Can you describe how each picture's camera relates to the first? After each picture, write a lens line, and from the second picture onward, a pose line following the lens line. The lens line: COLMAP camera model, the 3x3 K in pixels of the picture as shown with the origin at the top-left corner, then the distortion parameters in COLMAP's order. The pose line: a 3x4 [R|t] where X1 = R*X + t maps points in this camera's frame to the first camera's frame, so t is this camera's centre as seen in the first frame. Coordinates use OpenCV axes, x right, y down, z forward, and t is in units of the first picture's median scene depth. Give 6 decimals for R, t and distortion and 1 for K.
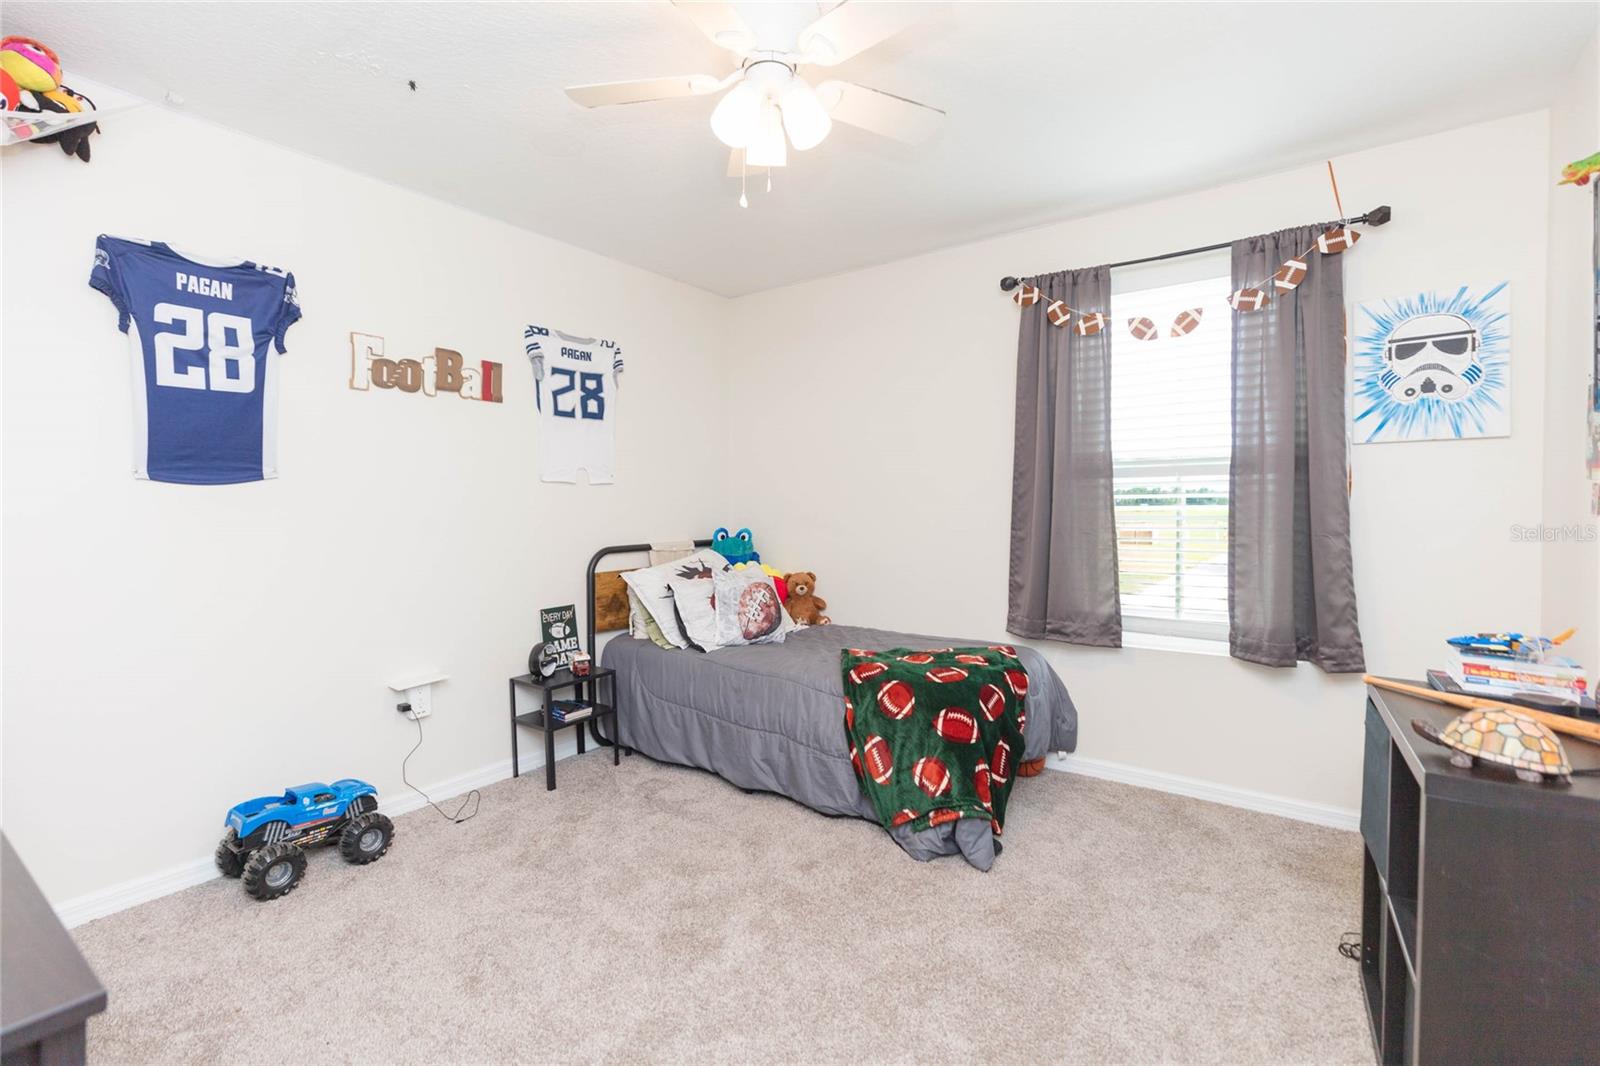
lens RADIAL K [[750.4, 0, 800.0], [0, 750.4, 533.0], [0, 0, 1]] dist [-0.002180, -0.000519]
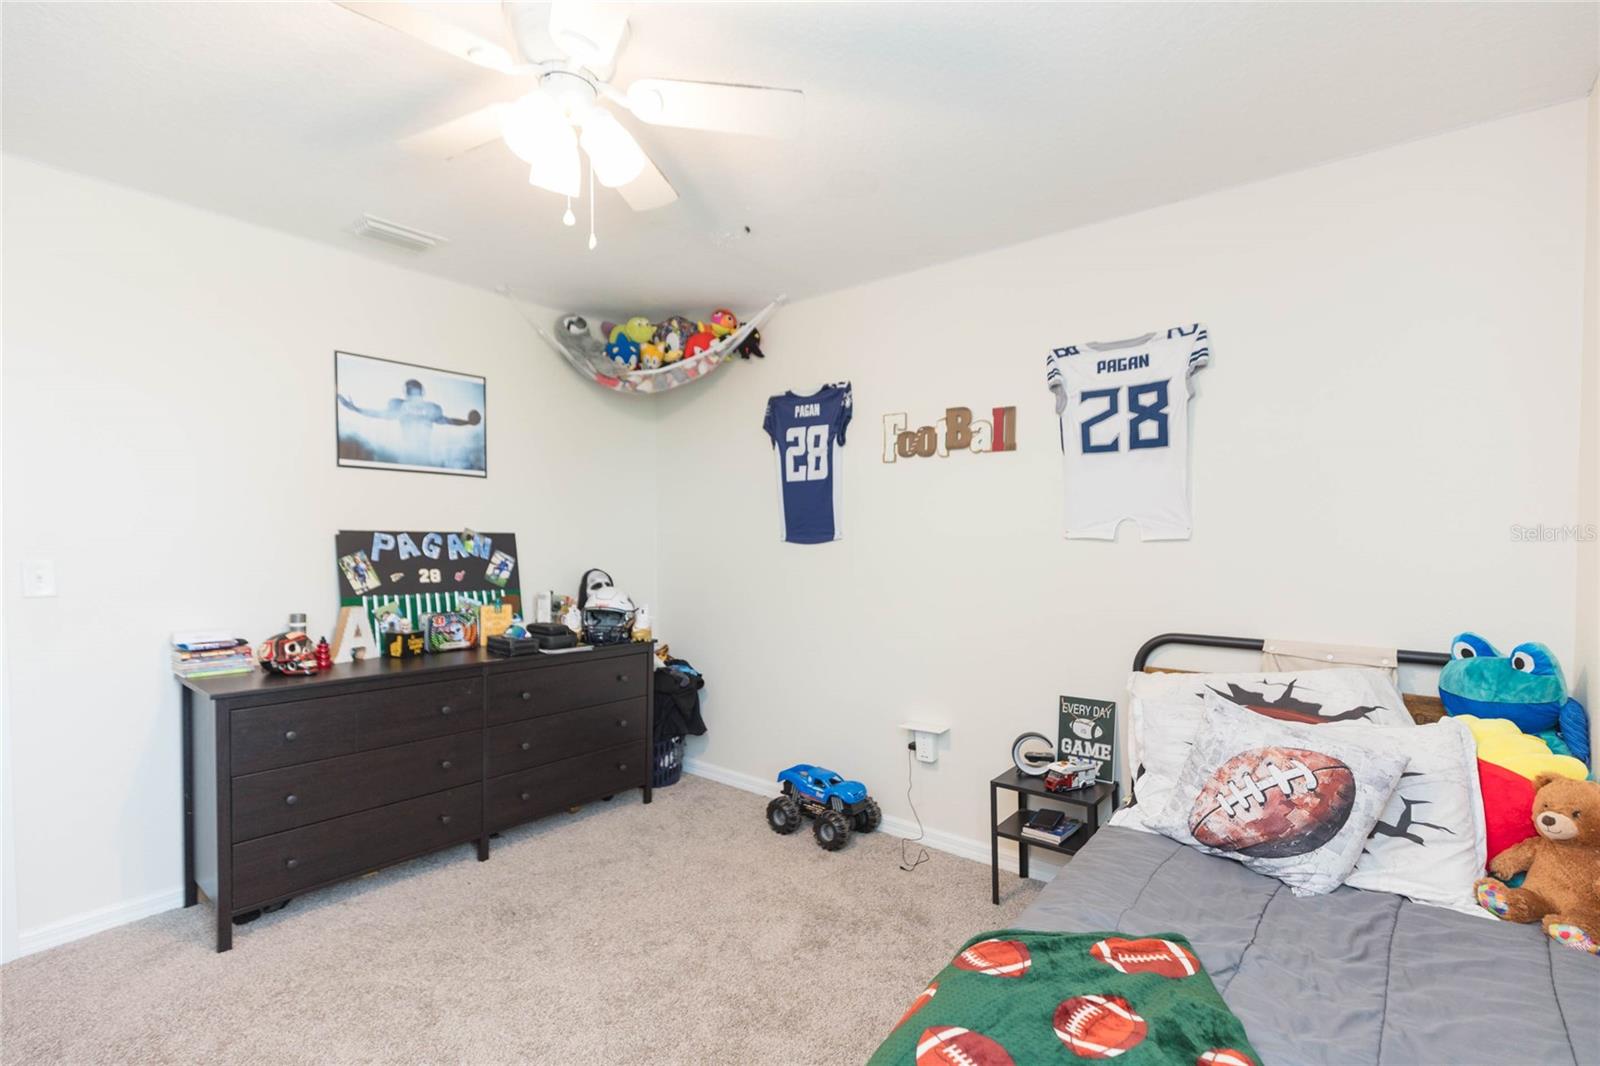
lens RADIAL K [[731.3, 0, 800.5], [0, 731.3, 567.8], [0, 0, 1]] dist [0.001125, 0.000123]
pose [[-0.078455, 0.045649, -0.995872, 0.493987], [-0.045694, 0.997737, 0.049334, -0.066588], [0.995870, 0.049376, -0.076192, 0.828407]]
